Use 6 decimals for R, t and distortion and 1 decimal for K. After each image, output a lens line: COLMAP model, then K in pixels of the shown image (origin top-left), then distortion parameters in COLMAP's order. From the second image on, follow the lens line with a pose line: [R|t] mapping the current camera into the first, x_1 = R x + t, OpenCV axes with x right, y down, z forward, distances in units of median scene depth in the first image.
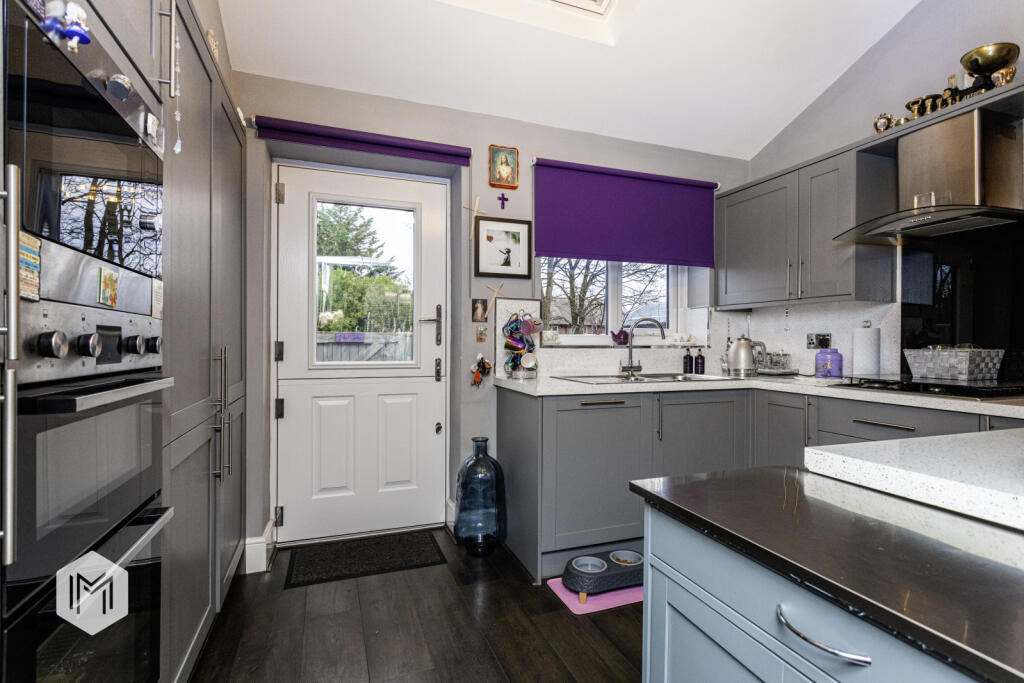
lens RADIAL K [[485.0, 0, 510.6], [0, 485.0, 343.7], [0, 0, 1]] dist [0.004909, 0.000463]
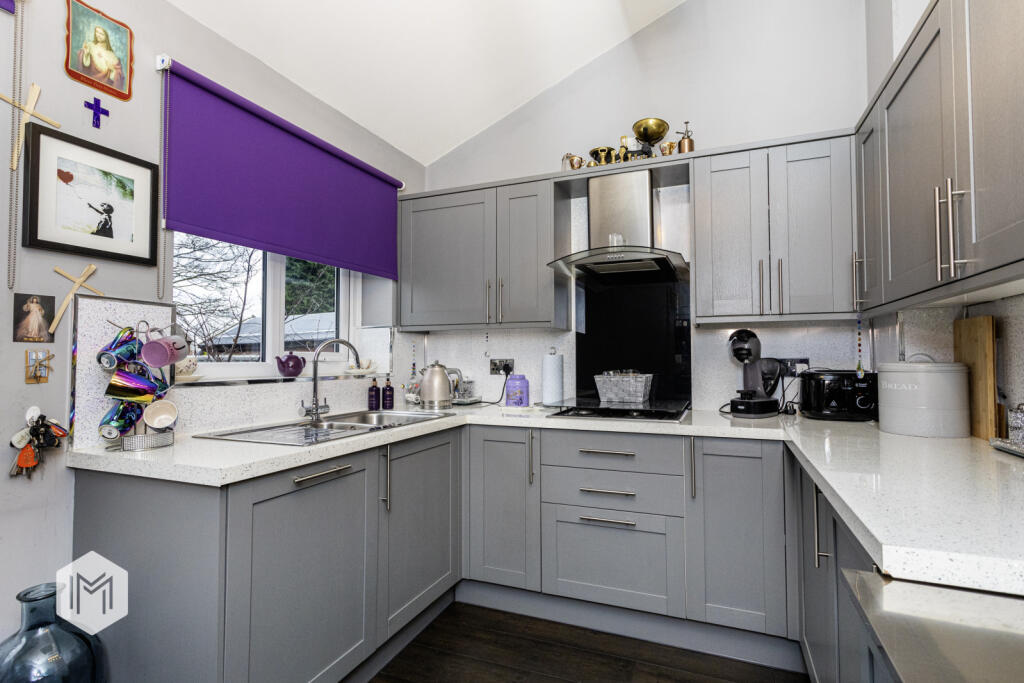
lens RADIAL K [[511.8, 0, 510.1], [0, 511.8, 341.6], [0, 0, 1]] dist [0.006425, 0.000143]
pose [[0.682589, 0.017338, 0.730596, -0.113633], [0.010083, 0.999400, -0.033138, -0.023073], [-0.730733, 0.029986, 0.682005, 0.300386]]
